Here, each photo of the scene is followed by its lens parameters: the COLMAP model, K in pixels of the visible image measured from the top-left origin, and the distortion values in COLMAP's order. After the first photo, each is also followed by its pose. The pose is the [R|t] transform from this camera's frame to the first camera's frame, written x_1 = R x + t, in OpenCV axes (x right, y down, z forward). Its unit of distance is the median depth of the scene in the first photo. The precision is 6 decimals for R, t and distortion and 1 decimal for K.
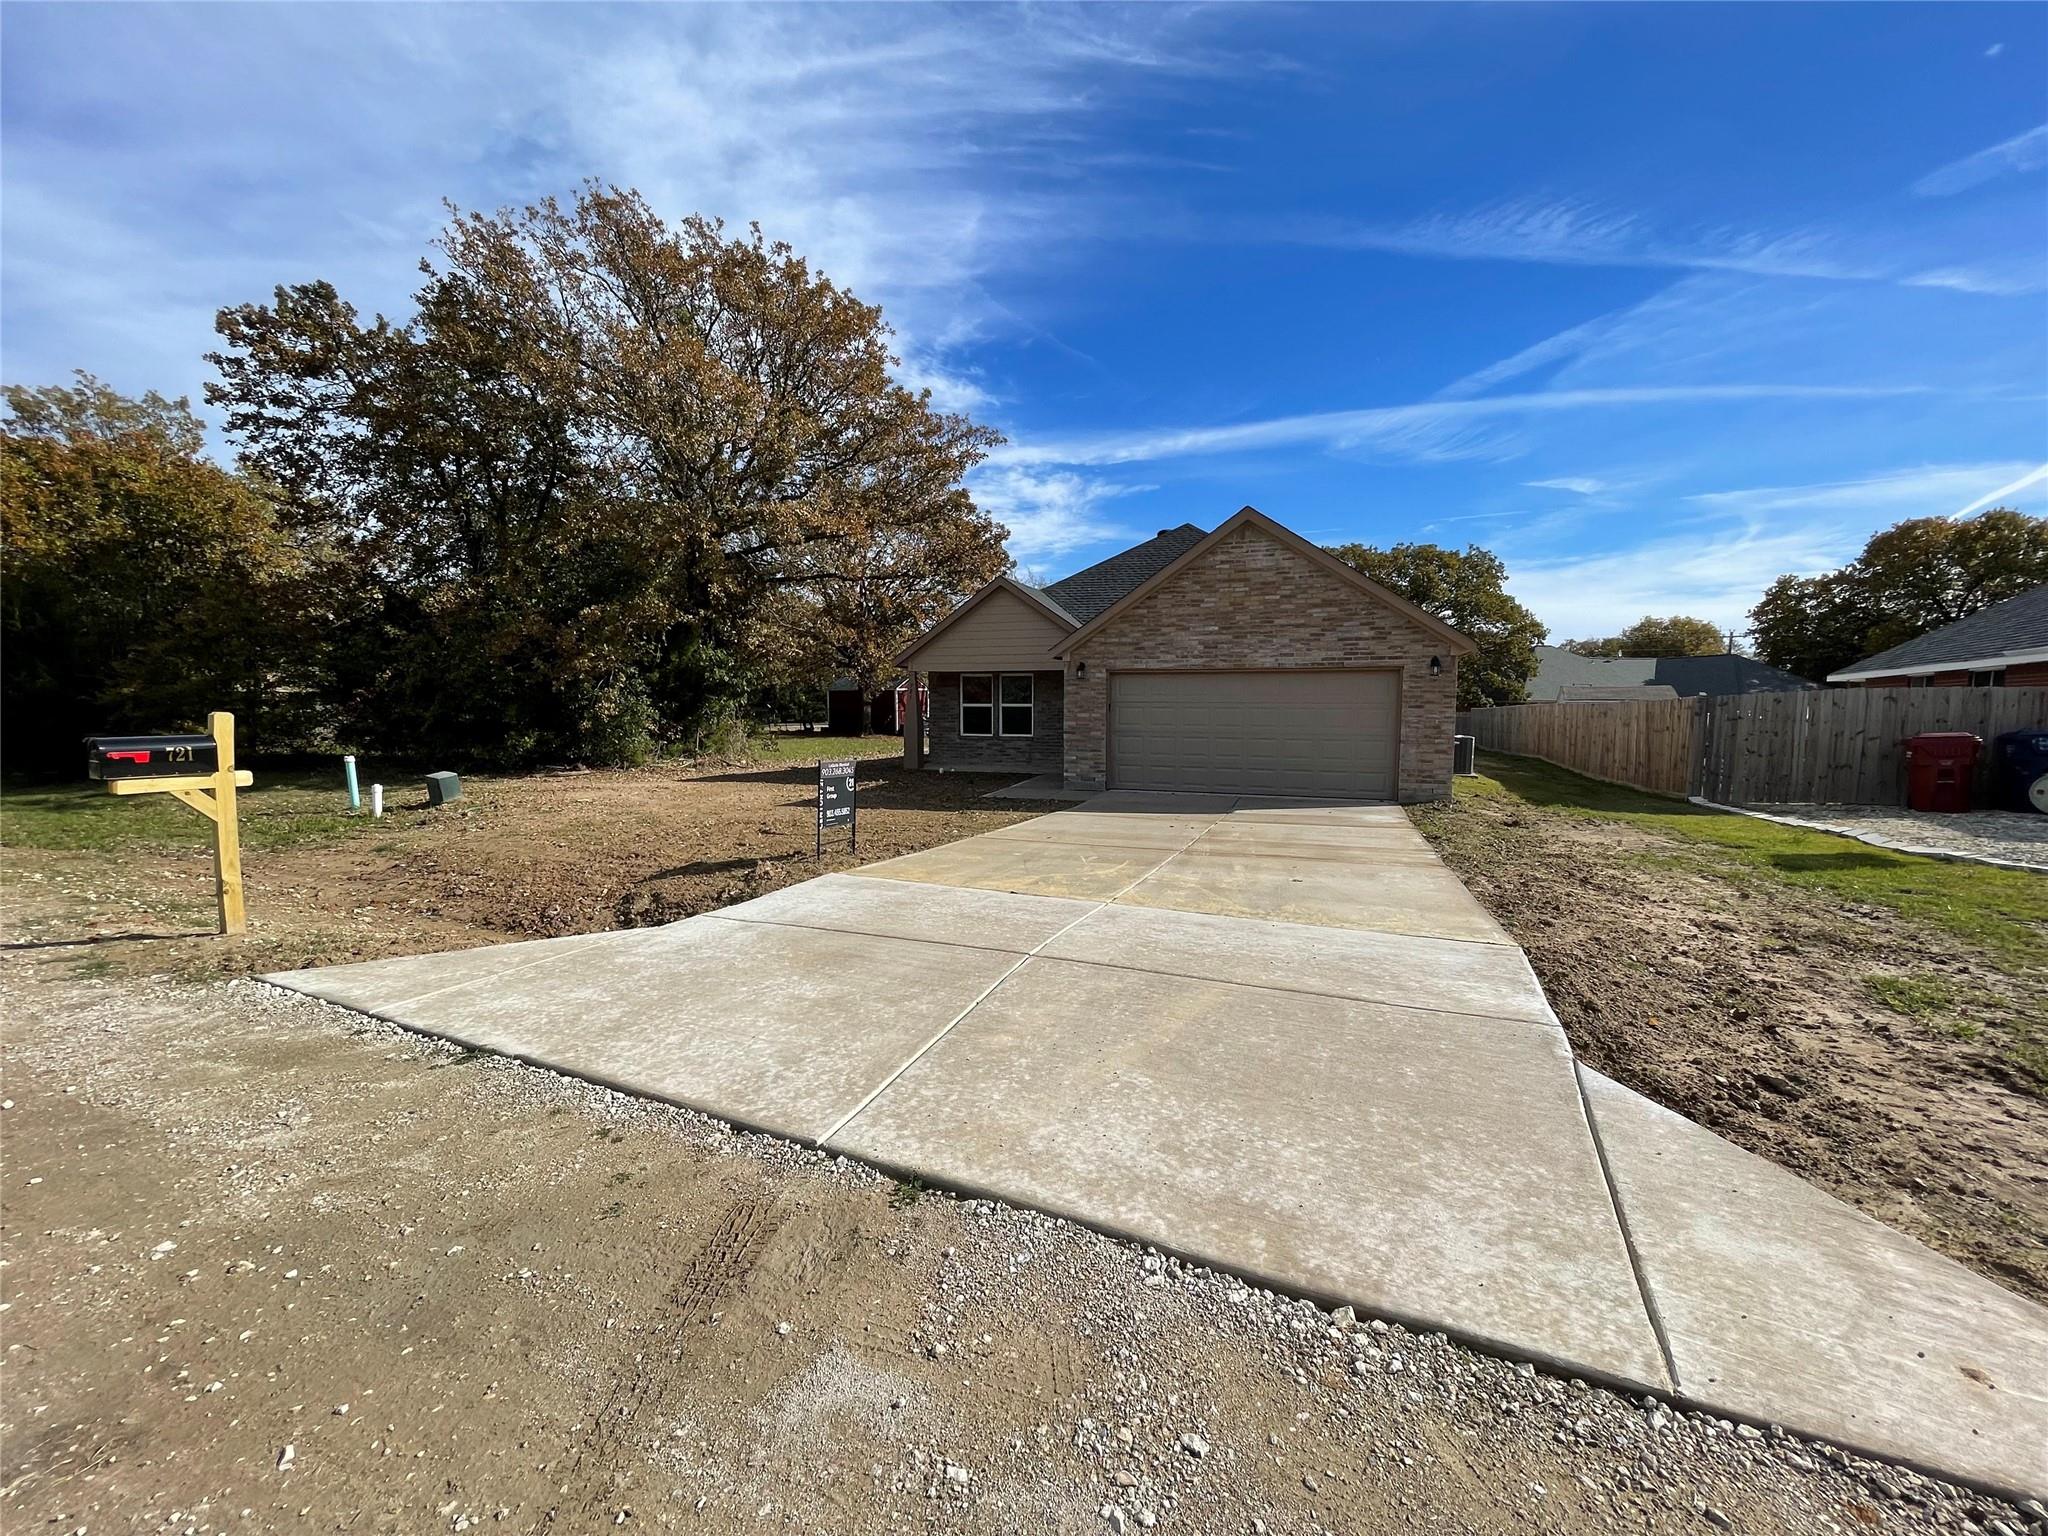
lens RADIAL K [[823.7, 0, 1025.7], [0, 823.7, 769.1], [0, 0, 1]] dist [-0.003064, -0.000422]
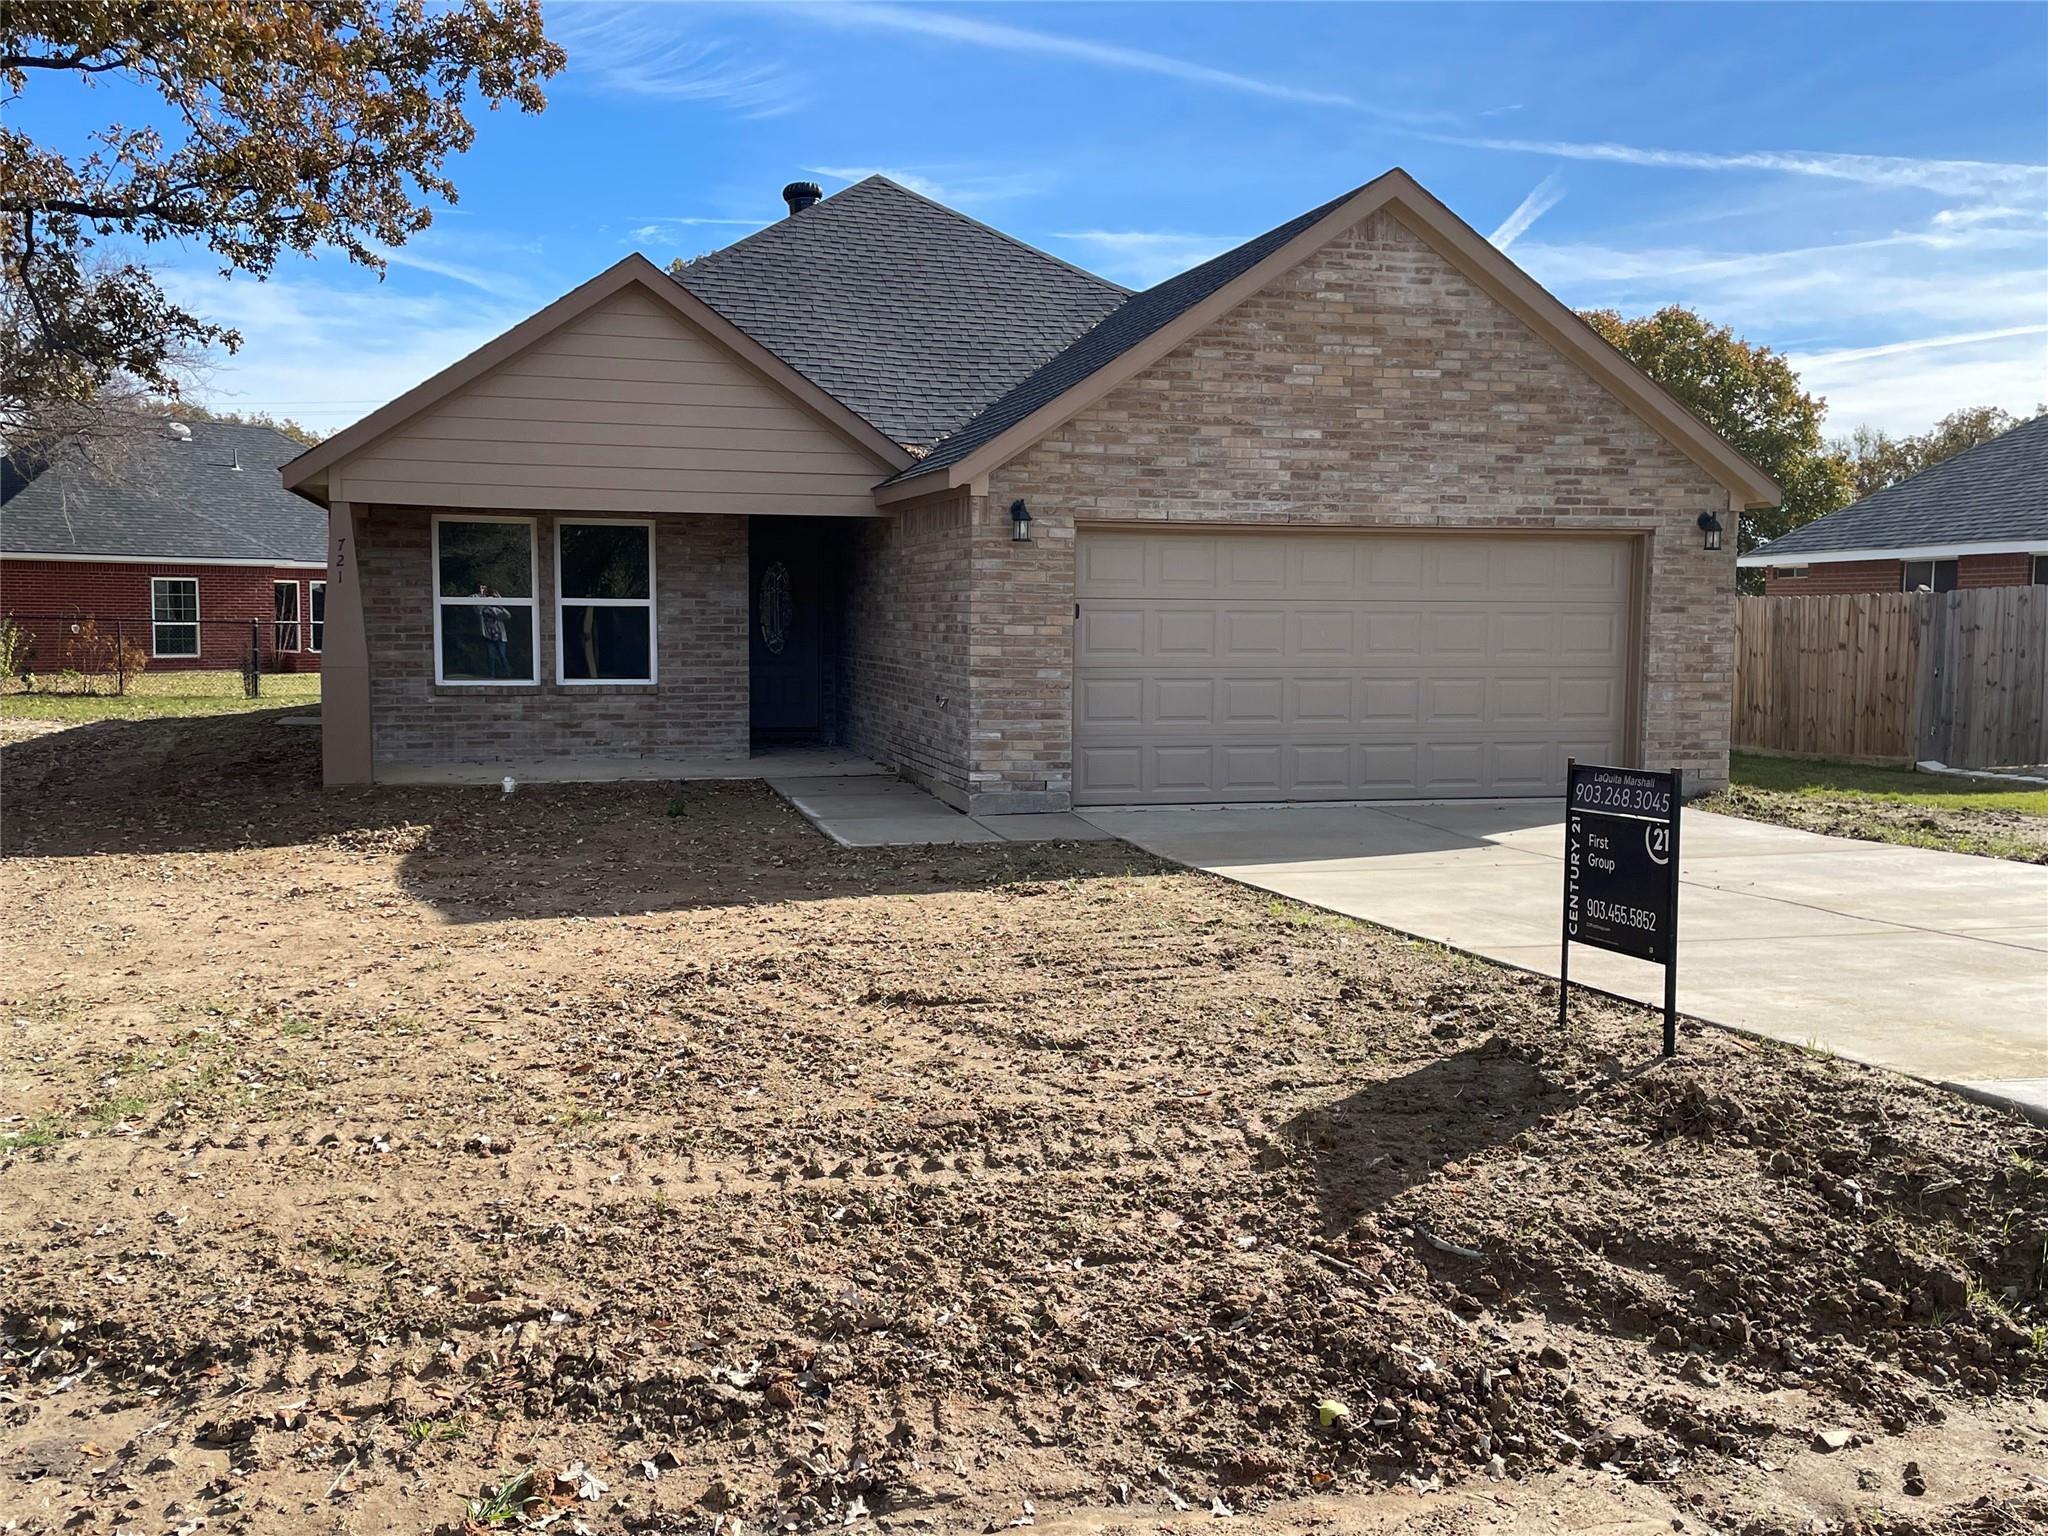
lens RADIAL K [[1829.9, 0, 1004.6], [0, 1829.9, 740.9], [0, 0, 1]] dist [0.093131, -0.114705]
pose [[0.818413, -0.039177, 0.573294, -0.487125], [0.039565, 0.999147, 0.011797, -0.022981], [-0.573267, 0.013027, 0.819265, 0.281235]]
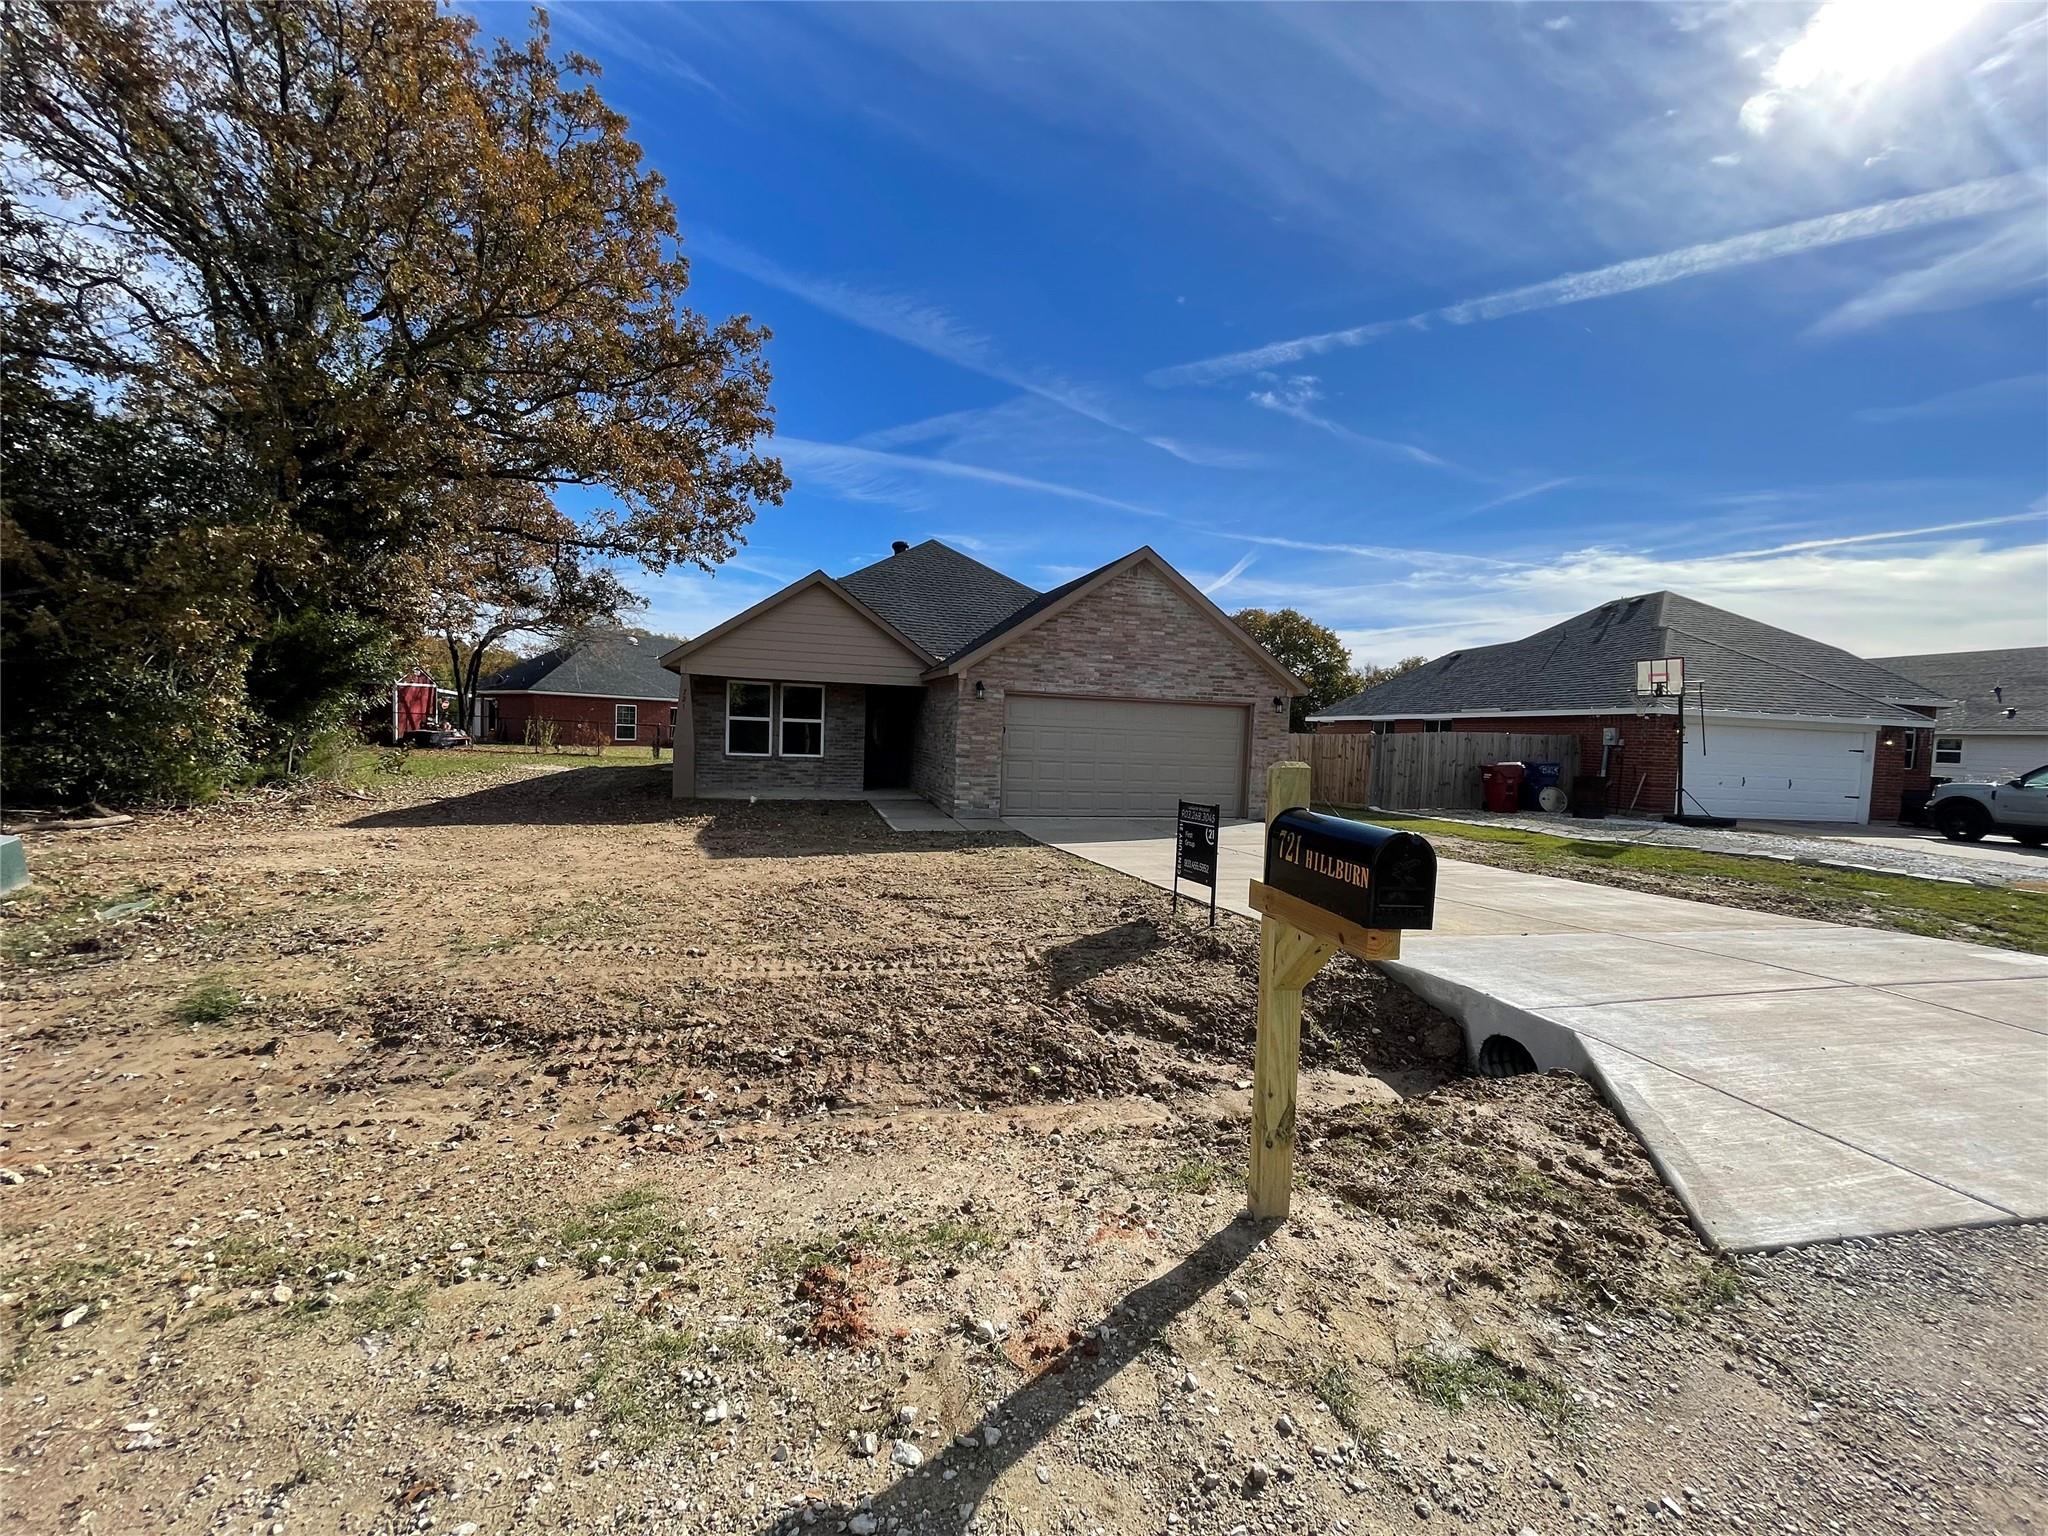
lens RADIAL K [[812.3, 0, 1024.0], [0, 812.3, 768.0], [0, 0, 1]] dist [-0.001049, -0.000285]
pose [[0.801945, -0.001698, 0.597396, -0.465207], [0.011026, 0.999868, -0.011959, -0.021117], [-0.597296, 0.016178, 0.801857, 0.250657]]
